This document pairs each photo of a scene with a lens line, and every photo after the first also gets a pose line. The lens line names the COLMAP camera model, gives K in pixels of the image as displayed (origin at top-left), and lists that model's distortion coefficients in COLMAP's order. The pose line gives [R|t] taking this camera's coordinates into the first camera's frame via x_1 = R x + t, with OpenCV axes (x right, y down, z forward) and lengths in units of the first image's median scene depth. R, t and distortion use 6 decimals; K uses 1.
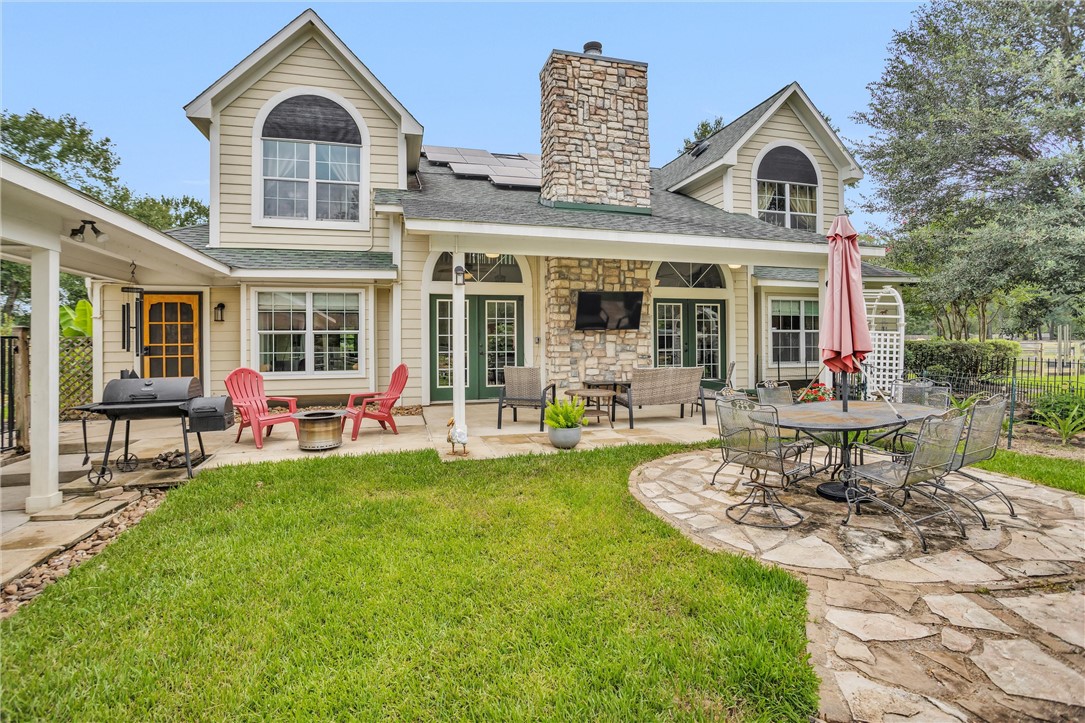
lens RADIAL K [[526.4, 0, 546.7], [0, 526.4, 345.3], [0, 0, 1]] dist [-0.055549, 0.027390]
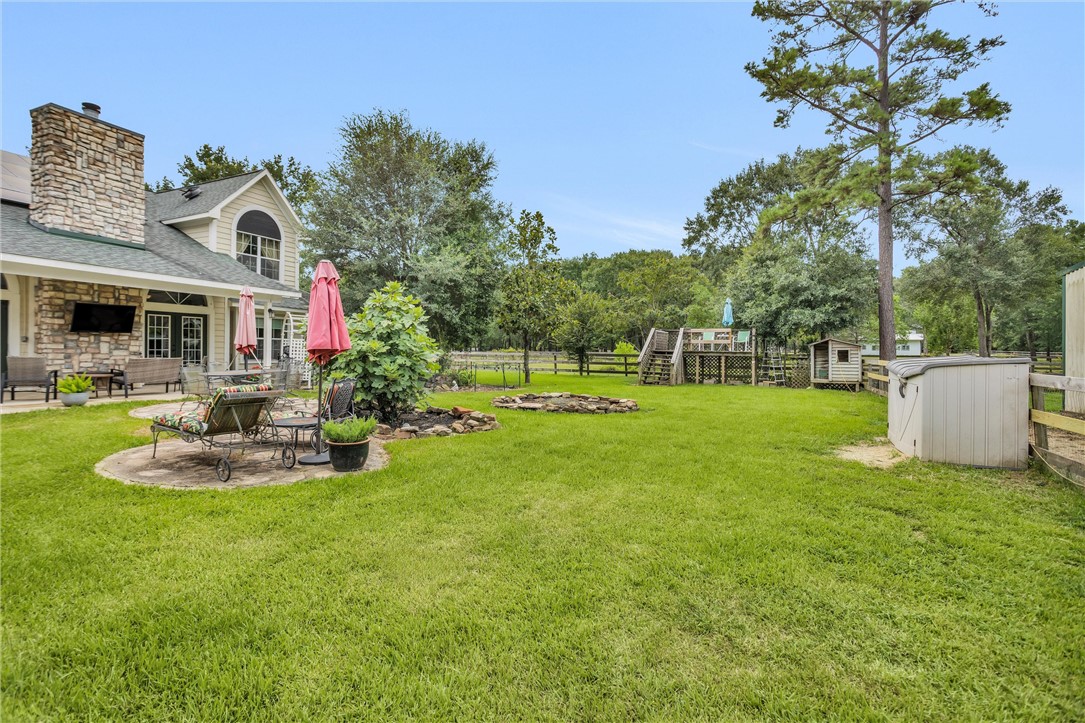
lens RADIAL K [[526.4, 0, 546.7], [0, 526.4, 345.3], [0, 0, 1]] dist [-0.055549, 0.027390]
pose [[0.646031, 0.018891, 0.763078, -0.140591], [0.000069, 0.999692, -0.024807, 0.033405], [-0.763312, 0.016079, 0.645830, -0.662599]]
